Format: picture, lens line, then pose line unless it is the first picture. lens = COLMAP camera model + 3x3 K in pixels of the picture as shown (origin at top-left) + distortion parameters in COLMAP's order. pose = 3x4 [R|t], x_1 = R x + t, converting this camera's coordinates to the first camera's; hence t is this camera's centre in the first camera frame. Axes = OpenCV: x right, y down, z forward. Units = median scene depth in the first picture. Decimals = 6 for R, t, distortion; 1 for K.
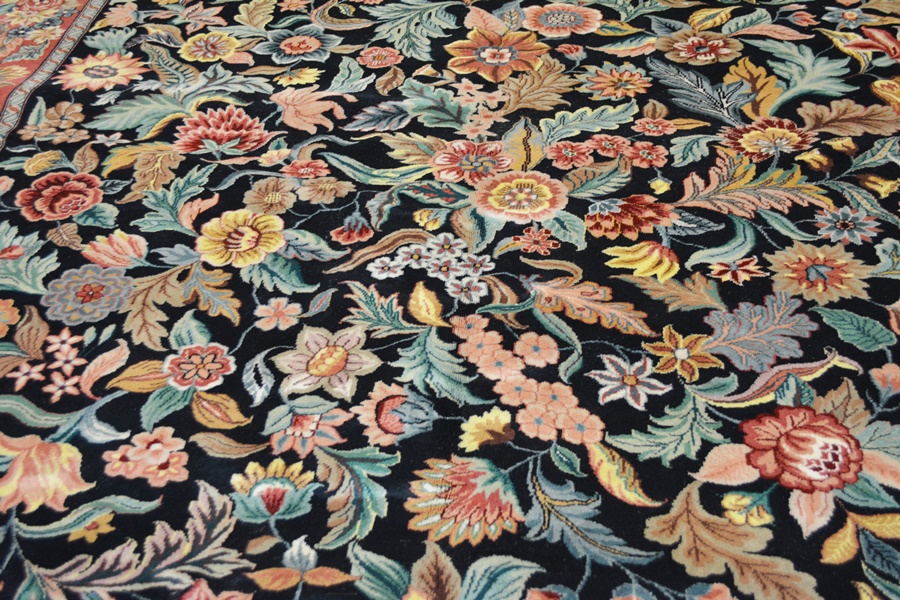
lens RADIAL K [[961.9, 0, 448.9], [0, 961.9, 298.4], [0, 0, 1]] dist [-0.061036, 0.011493]
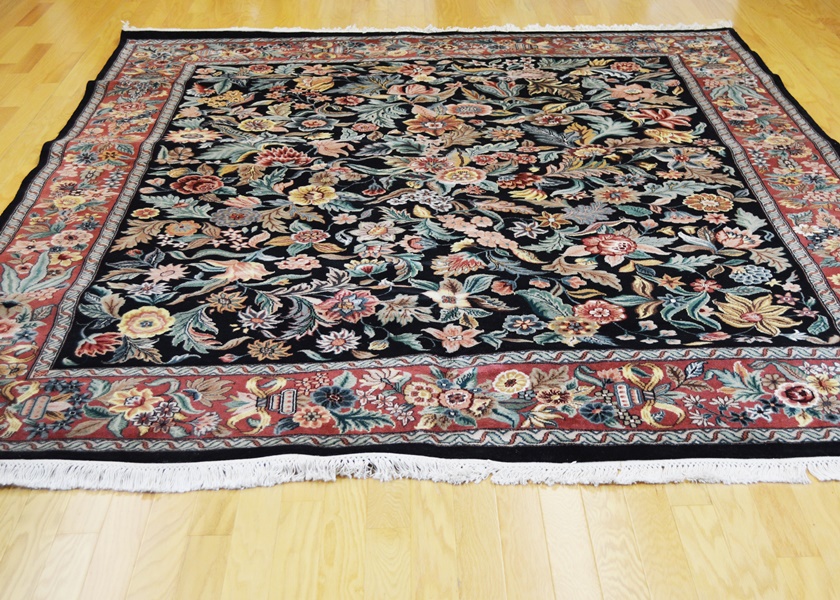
lens RADIAL K [[1149.7, 0, 451.2], [0, 1149.7, 300.6], [0, 0, 1]] dist [-0.060486, 0.004733]
pose [[0.987695, -0.020714, 0.155014, -0.295777], [0.061644, 0.962506, -0.264162, 0.715797], [-0.143730, 0.270468, 0.951940, -1.055818]]
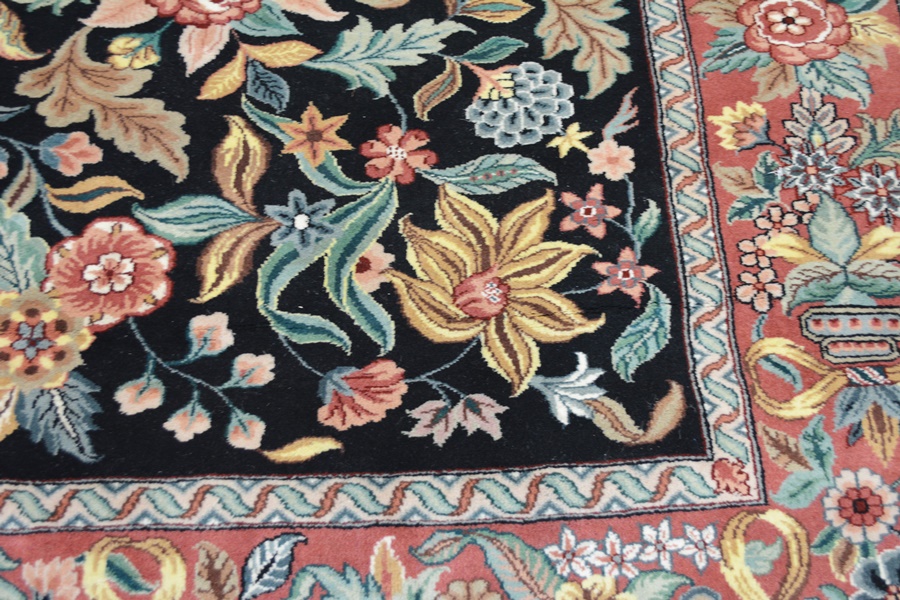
lens RADIAL K [[961.9, 0, 448.9], [0, 961.9, 298.4], [0, 0, 1]] dist [-0.061036, 0.011493]
pose [[0.986771, -0.121649, 0.107162, 0.349561], [0.071128, 0.918861, 0.388118, 0.076584], [-0.145682, -0.375361, 0.915358, 0.024447]]
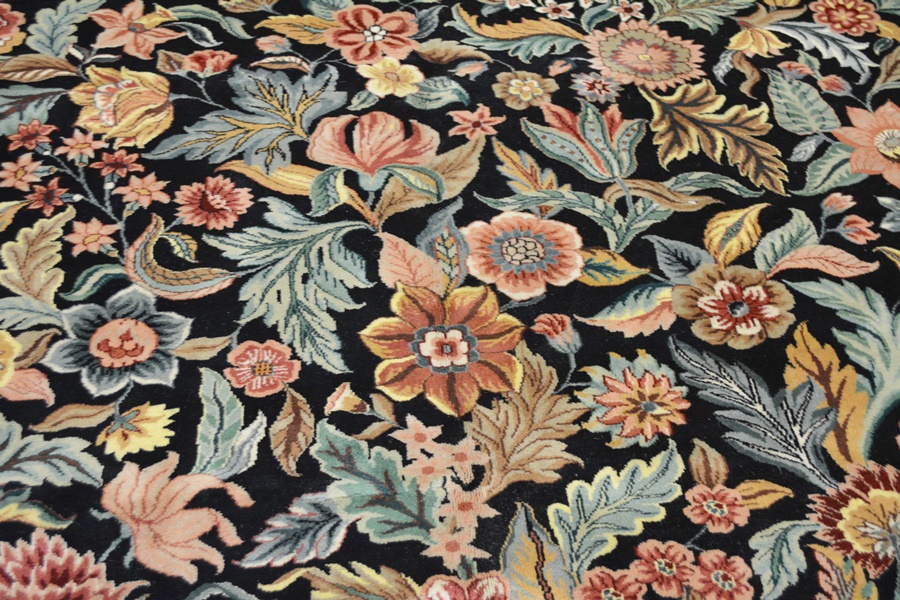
lens RADIAL K [[961.9, 0, 448.9], [0, 961.9, 298.4], [0, 0, 1]] dist [-0.061036, 0.011493]
pose [[0.969752, -0.128406, 0.207590, -0.095431], [0.079220, 0.969981, 0.229916, -0.527288], [-0.230881, -0.206516, 0.950813, 0.465839]]
